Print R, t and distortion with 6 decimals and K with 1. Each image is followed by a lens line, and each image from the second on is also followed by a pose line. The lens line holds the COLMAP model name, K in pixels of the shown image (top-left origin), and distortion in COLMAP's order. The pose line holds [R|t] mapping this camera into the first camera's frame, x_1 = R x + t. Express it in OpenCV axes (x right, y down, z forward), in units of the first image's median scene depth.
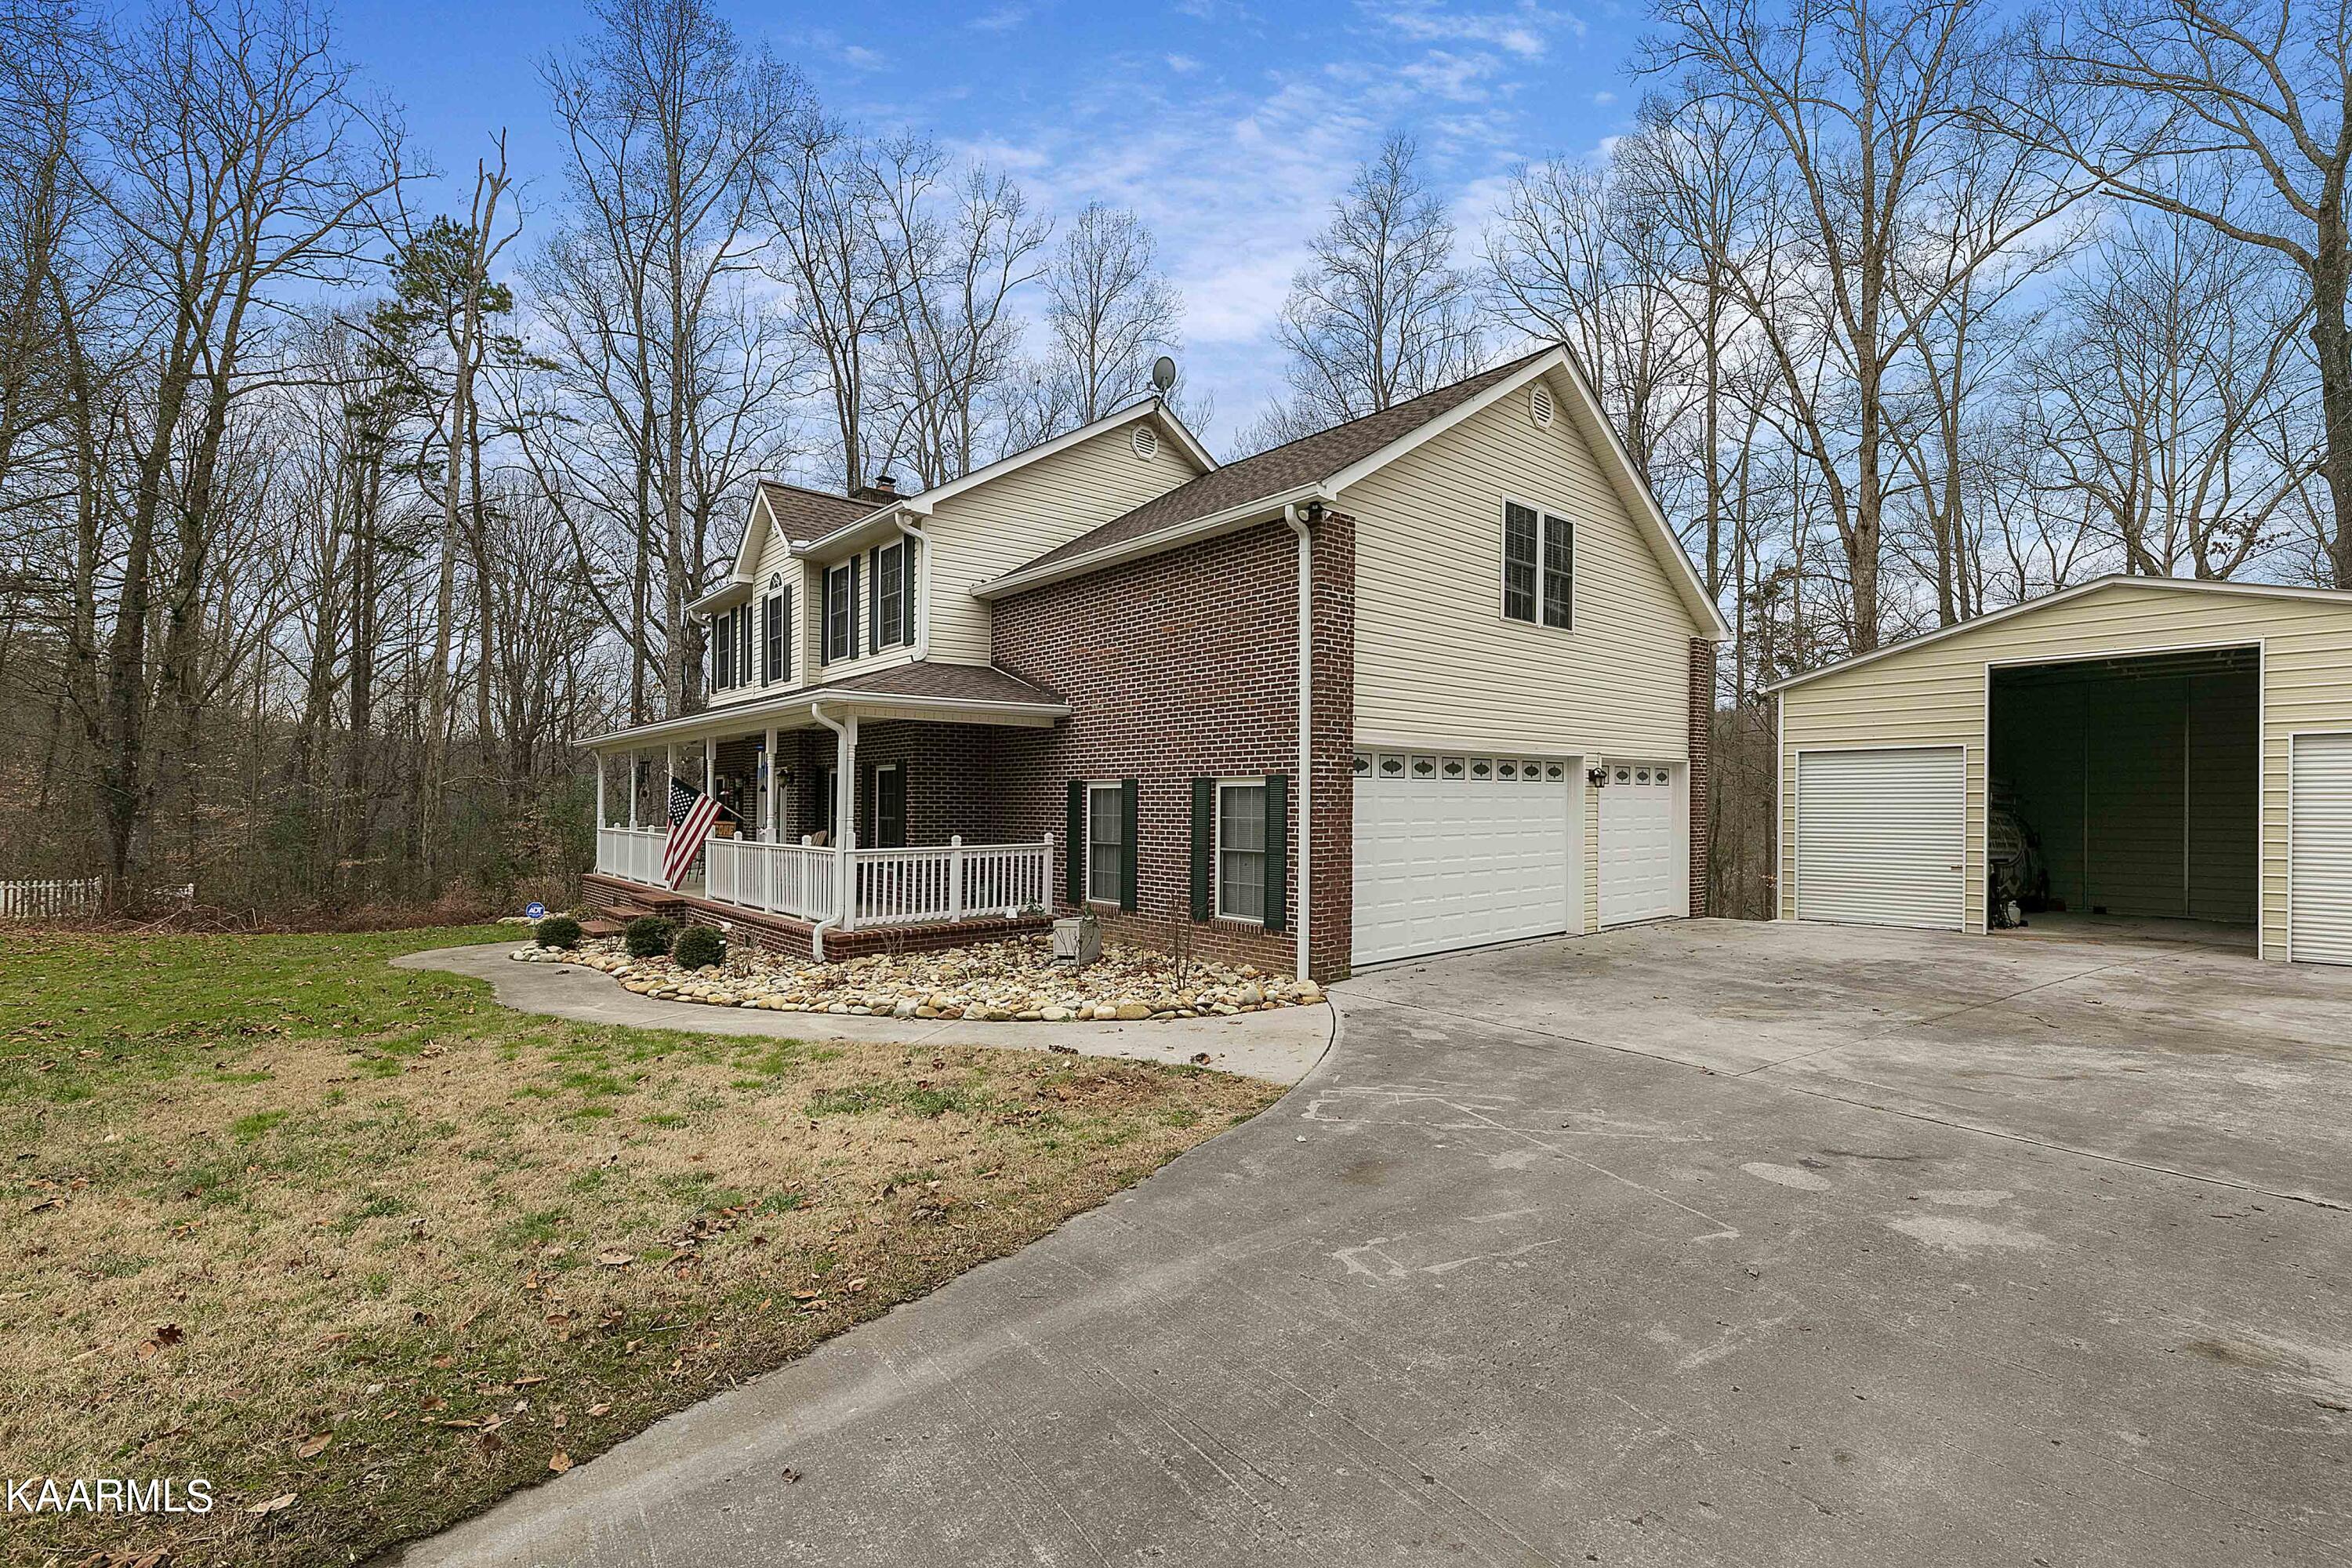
lens RADIAL K [[1048.8, 0, 1196.5], [0, 1048.8, 792.3], [0, 0, 1]] dist [-0.008936, -0.000631]
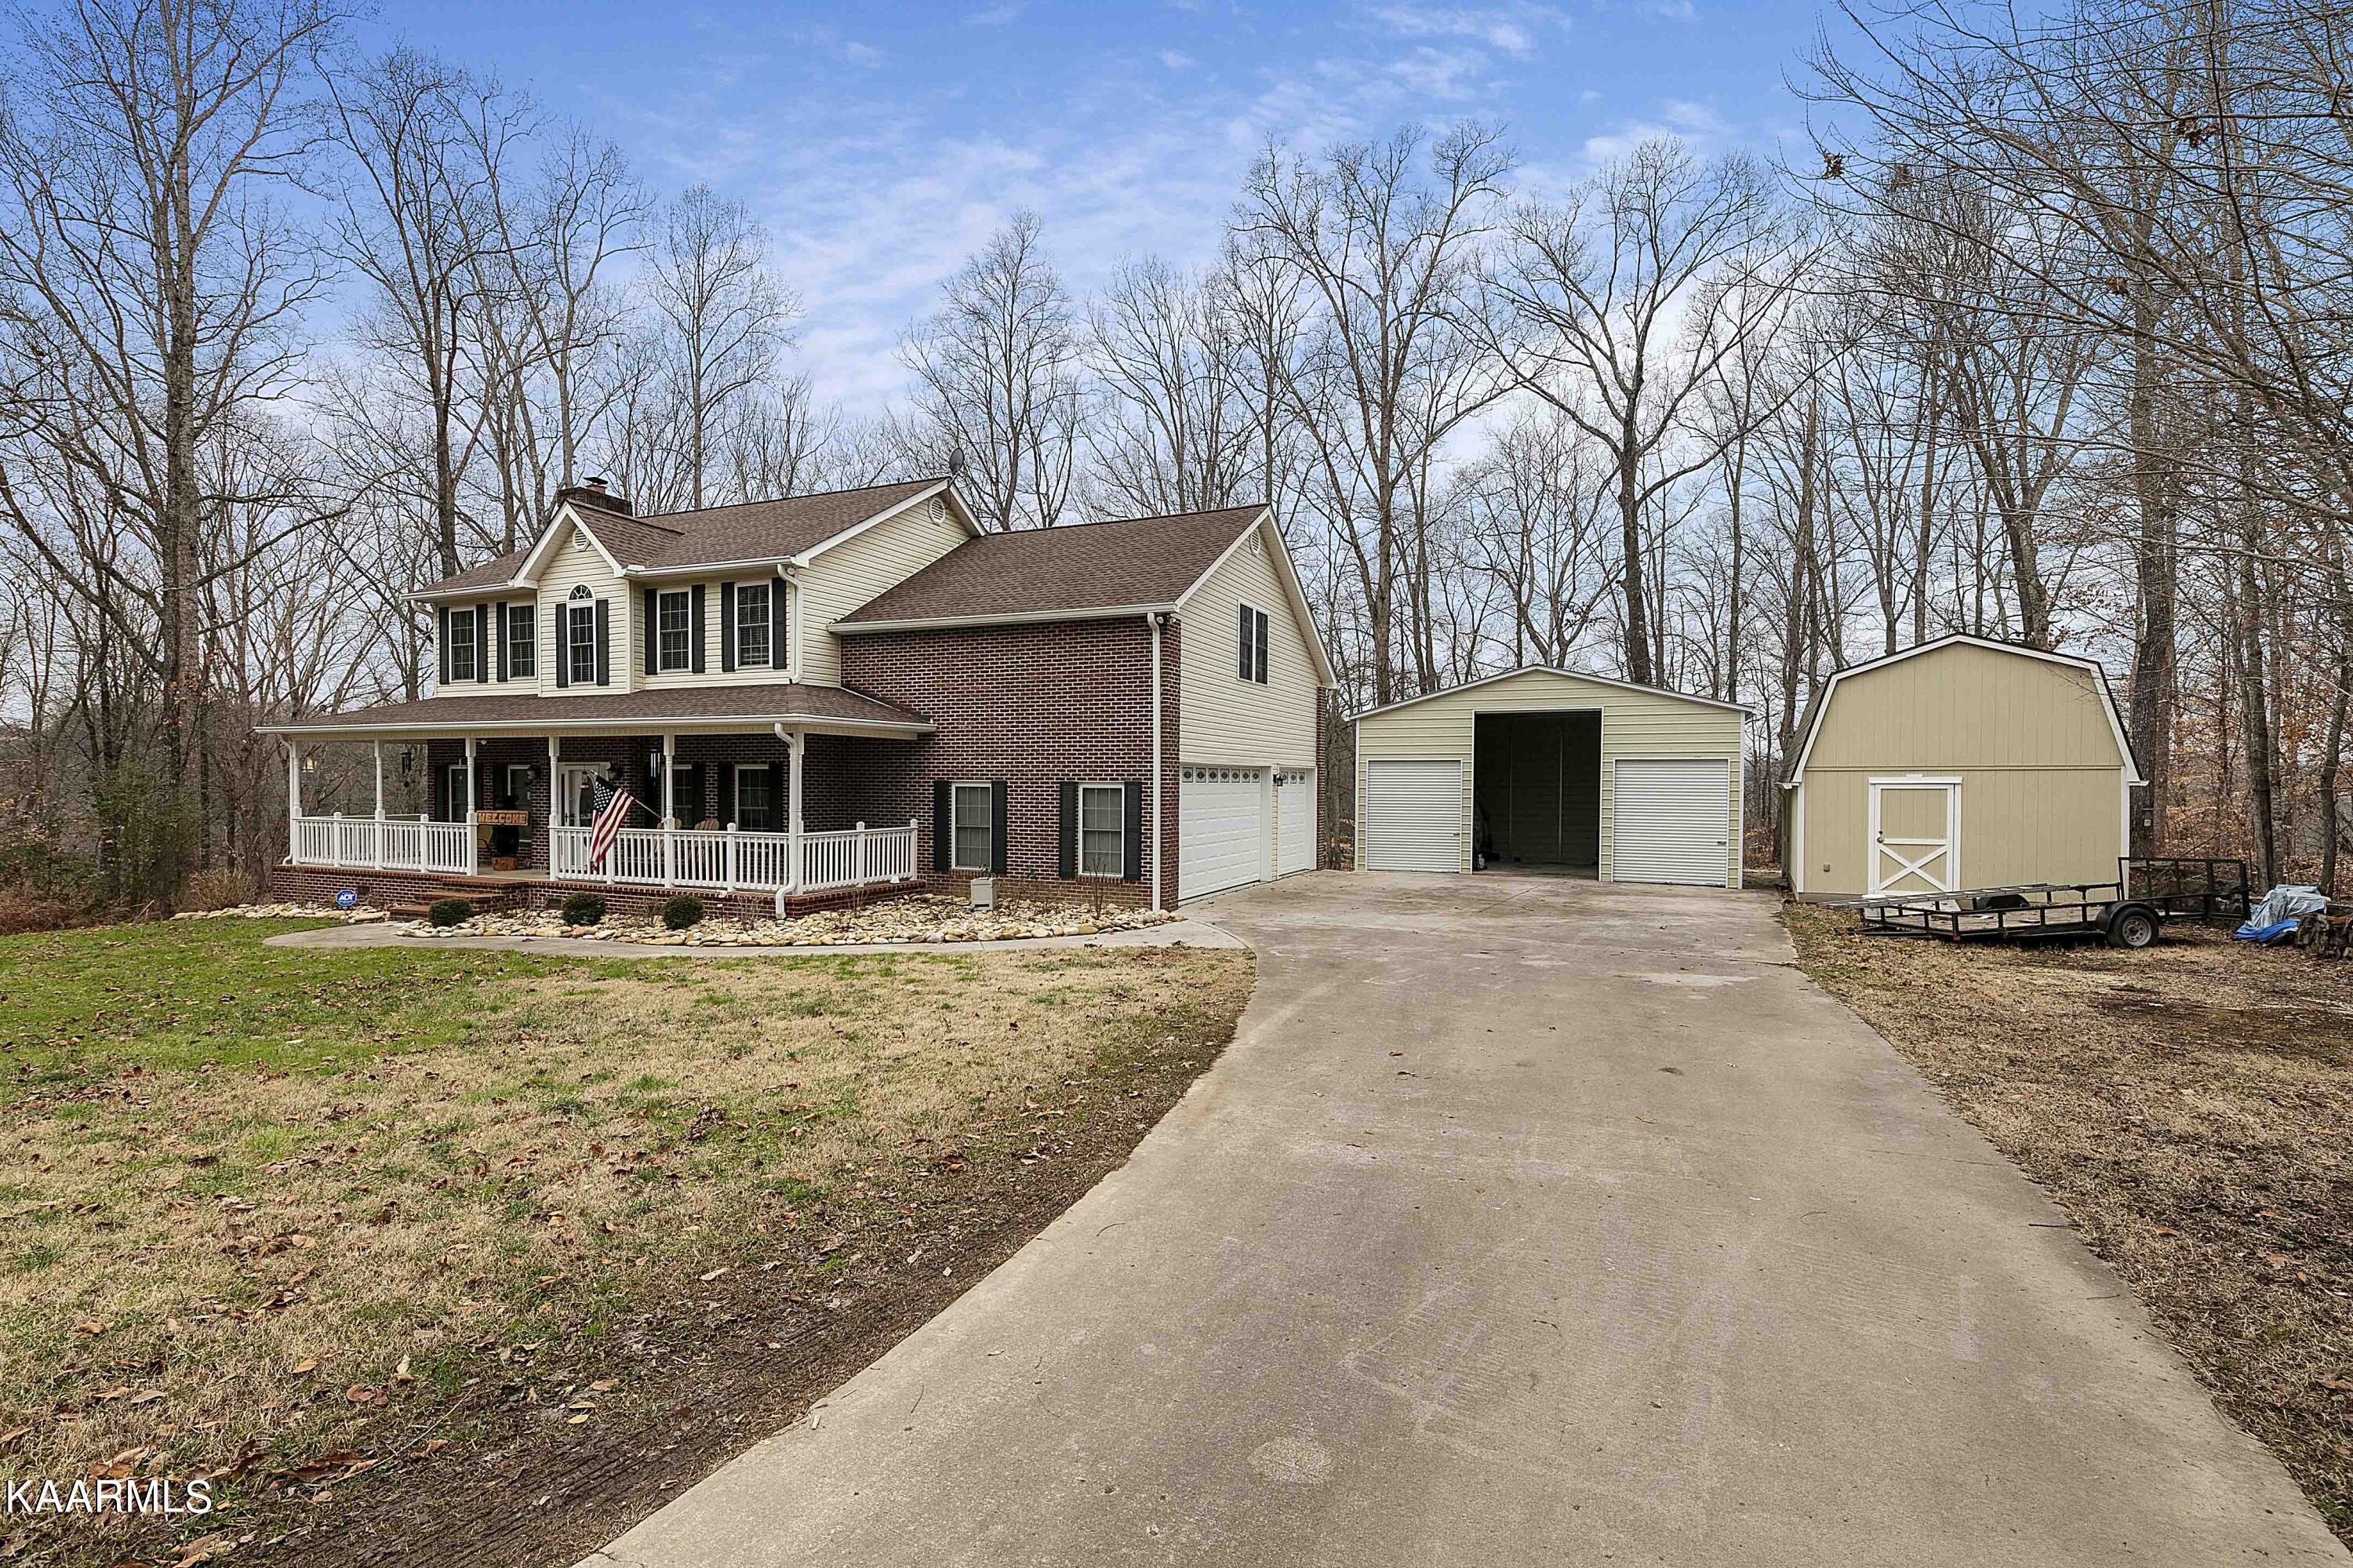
lens RADIAL K [[1020.5, 0, 1157.0], [0, 1020.5, 783.5], [0, 0, 1]] dist [-0.004874, -0.000743]
pose [[0.918371, 0.002557, 0.395712, -0.371255], [-0.006492, 0.999942, 0.008605, -0.019615], [-0.395667, -0.010472, 0.918334, -0.311800]]
